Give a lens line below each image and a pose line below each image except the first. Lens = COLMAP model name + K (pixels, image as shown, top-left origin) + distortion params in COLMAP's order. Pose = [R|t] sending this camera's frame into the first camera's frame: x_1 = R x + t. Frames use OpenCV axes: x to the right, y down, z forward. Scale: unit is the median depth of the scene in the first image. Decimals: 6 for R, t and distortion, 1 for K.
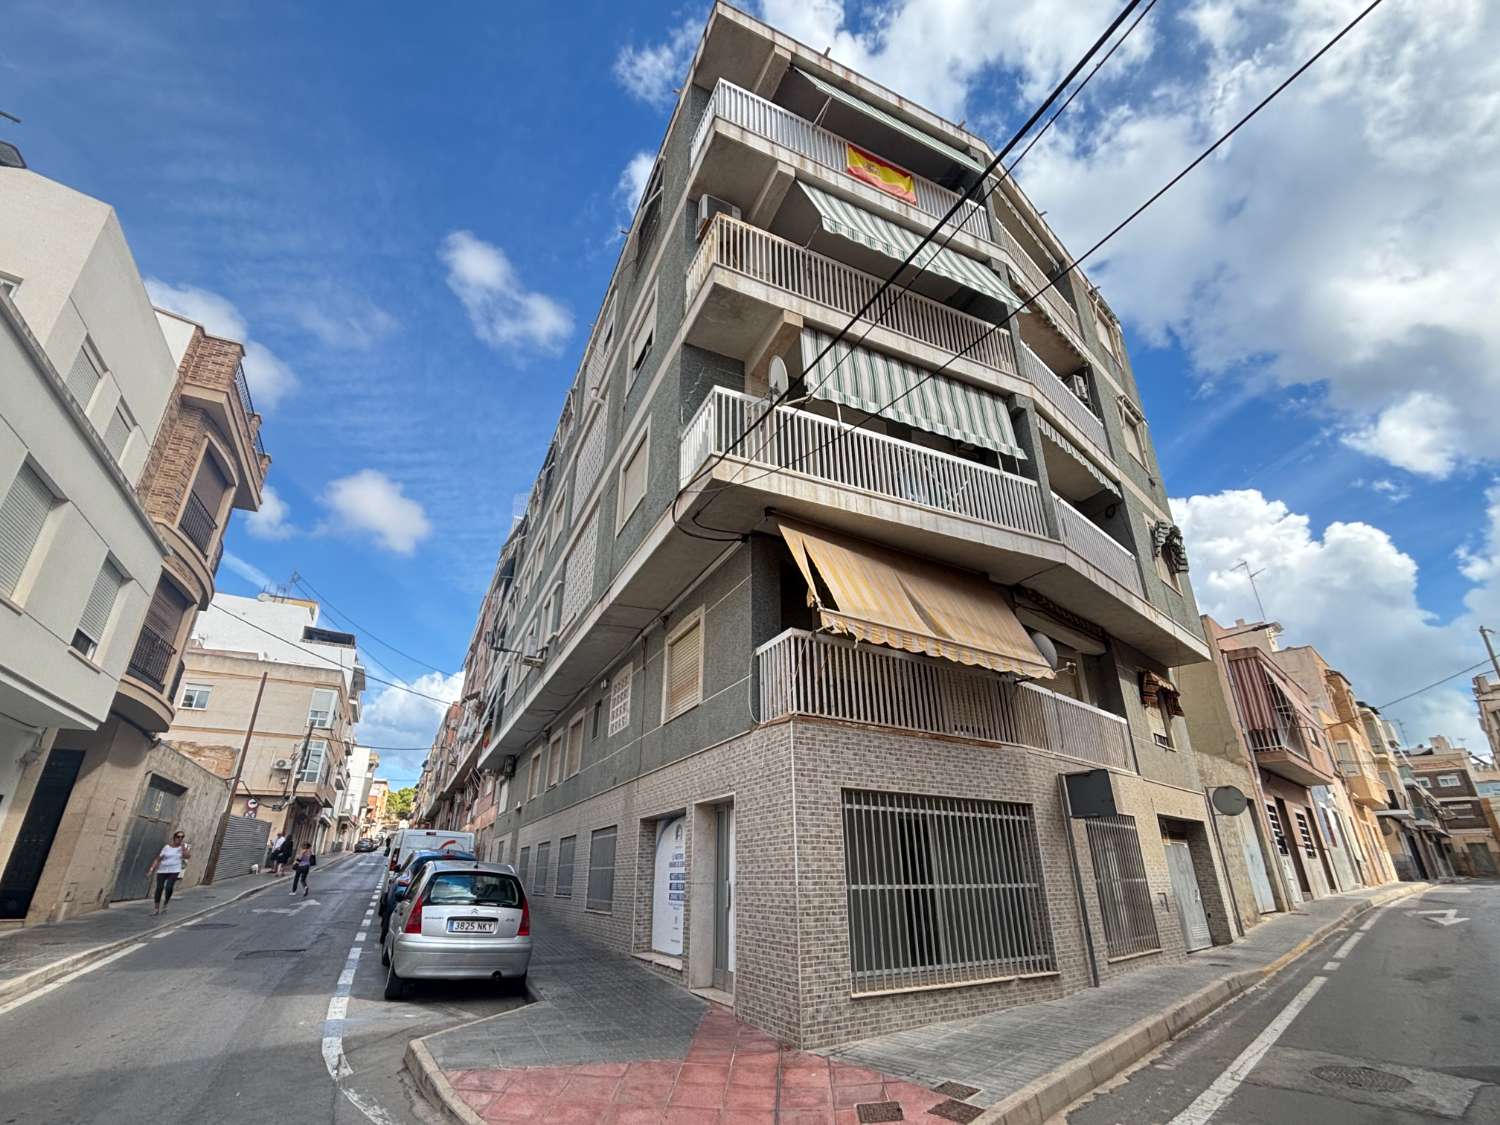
lens RADIAL K [[710.0, 0, 745.7], [0, 710.0, 564.7], [0, 0, 1]] dist [0.003015, -0.000444]
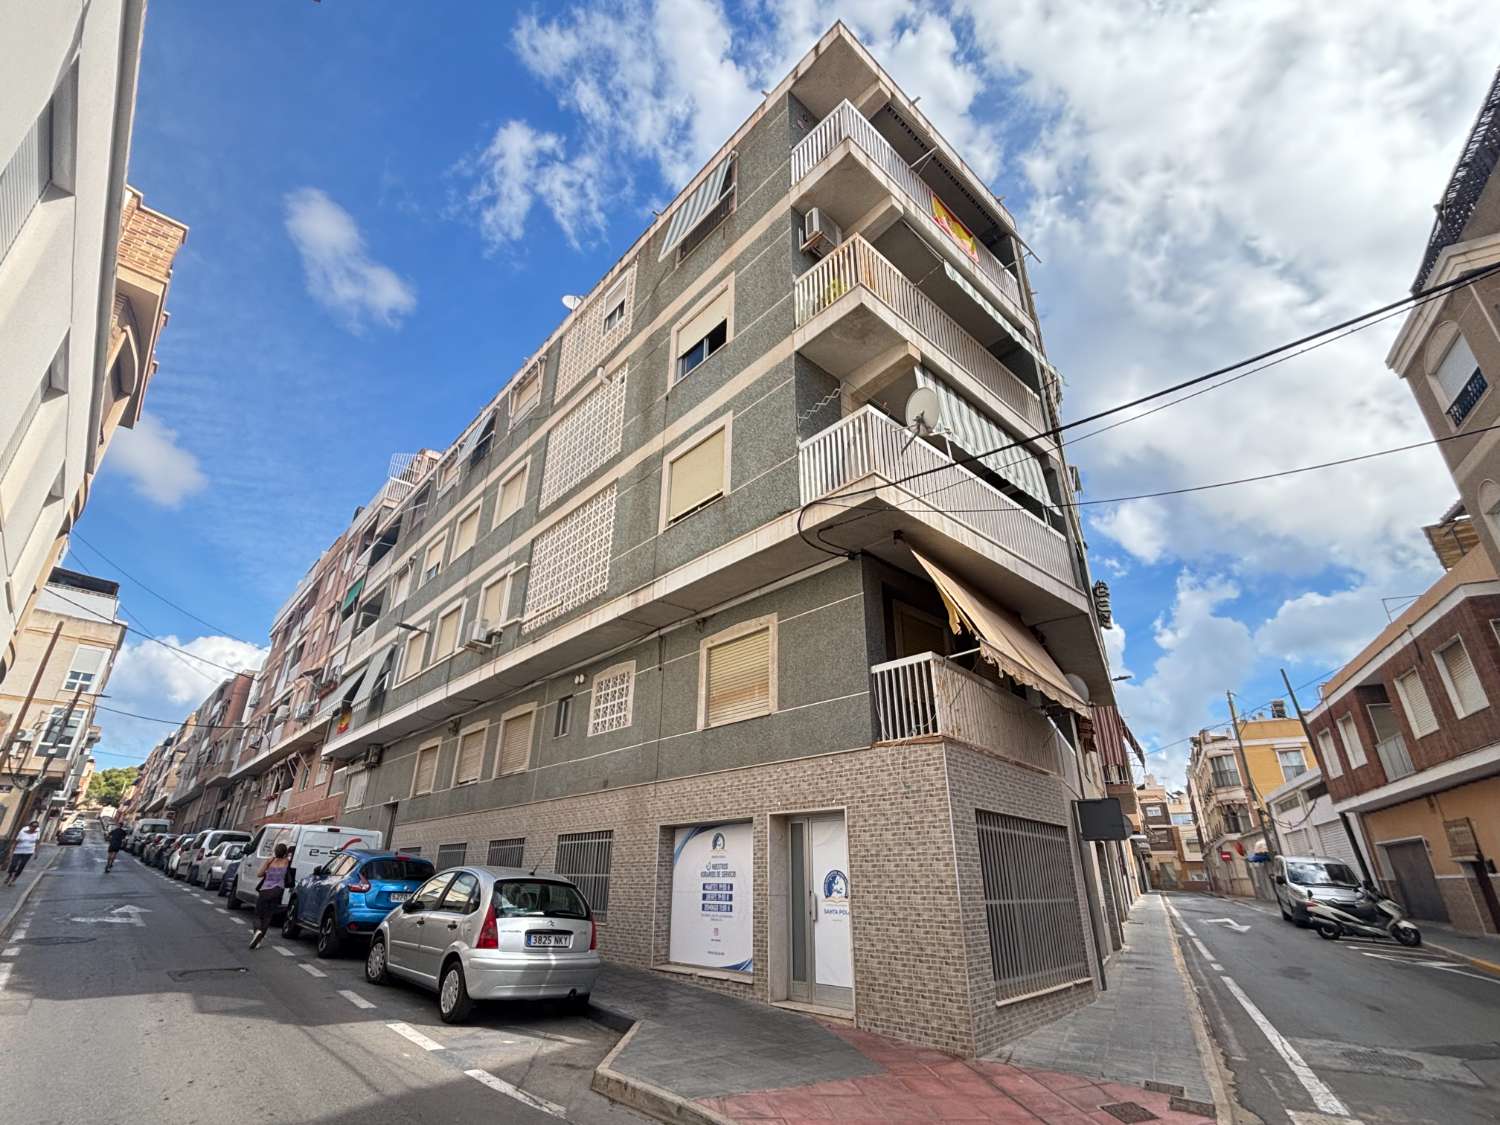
lens RADIAL K [[710.0, 0, 745.0], [0, 710.0, 568.5], [0, 0, 1]] dist [0.003015, -0.000444]
pose [[0.957498, 0.128730, 0.258120, -0.318736], [-0.128309, 0.991561, -0.018547, 0.014832], [-0.258330, -0.015360, 0.965935, 0.044270]]
